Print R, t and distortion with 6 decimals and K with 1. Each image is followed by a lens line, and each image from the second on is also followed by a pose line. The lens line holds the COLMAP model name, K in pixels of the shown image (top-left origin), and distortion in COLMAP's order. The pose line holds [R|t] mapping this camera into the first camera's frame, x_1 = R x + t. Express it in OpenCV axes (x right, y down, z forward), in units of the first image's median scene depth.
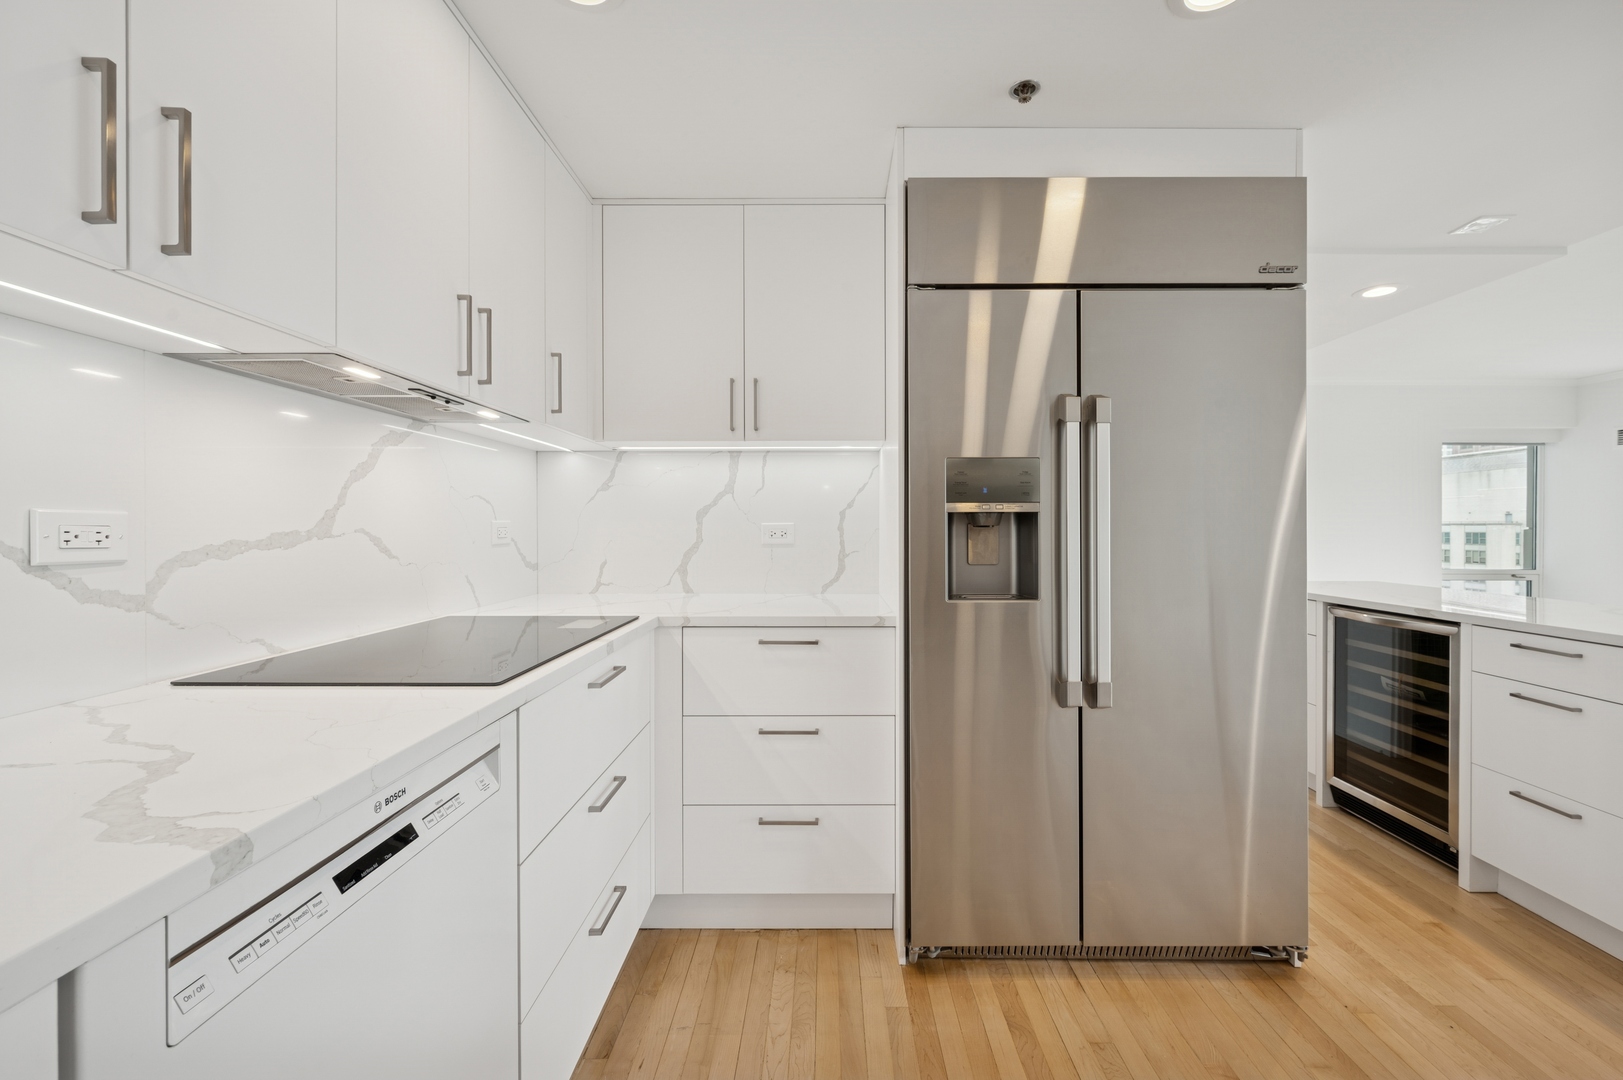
lens RADIAL K [[640.2, 0, 815.5], [0, 640.2, 535.5], [0, 0, 1]] dist [-0.000775, 0.000167]
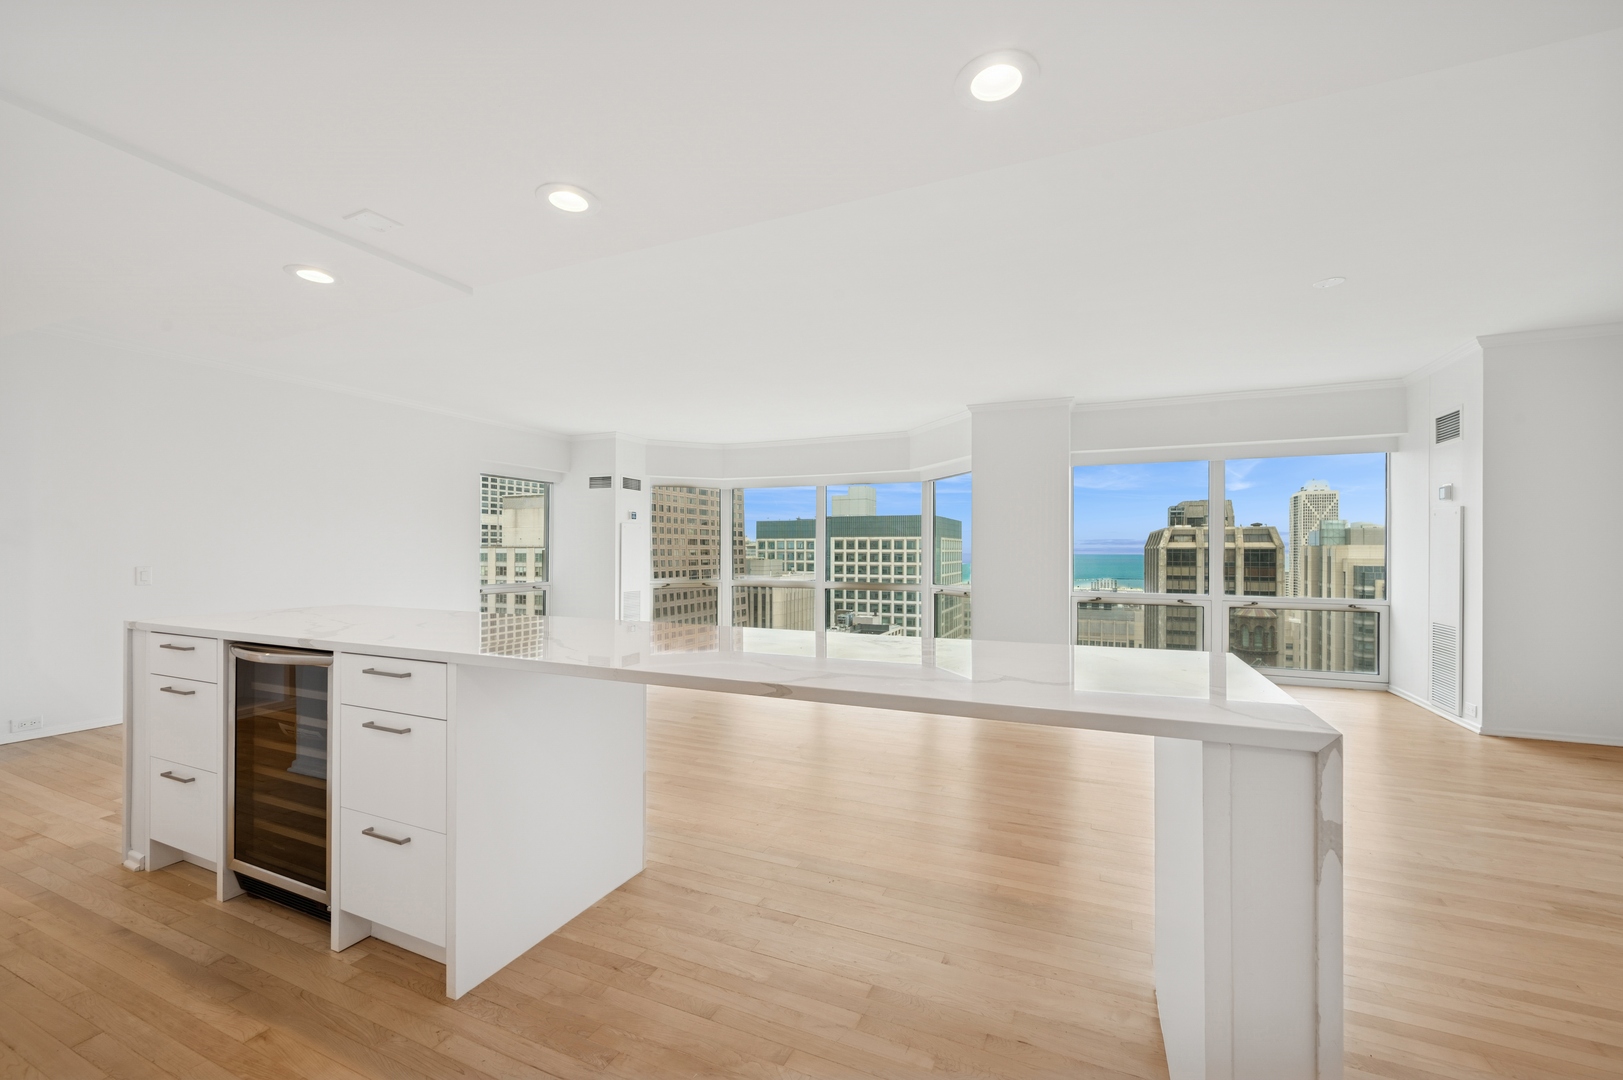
lens RADIAL K [[640.2, 0, 811.6], [0, 640.2, 552.0], [0, 0, 1]] dist [-0.000775, 0.000167]
pose [[0.405988, 0.002252, 0.913876, 0.436211], [0.005781, 0.999971, -0.005033, 0.006820], [-0.913860, 0.007326, 0.405963, 0.030336]]
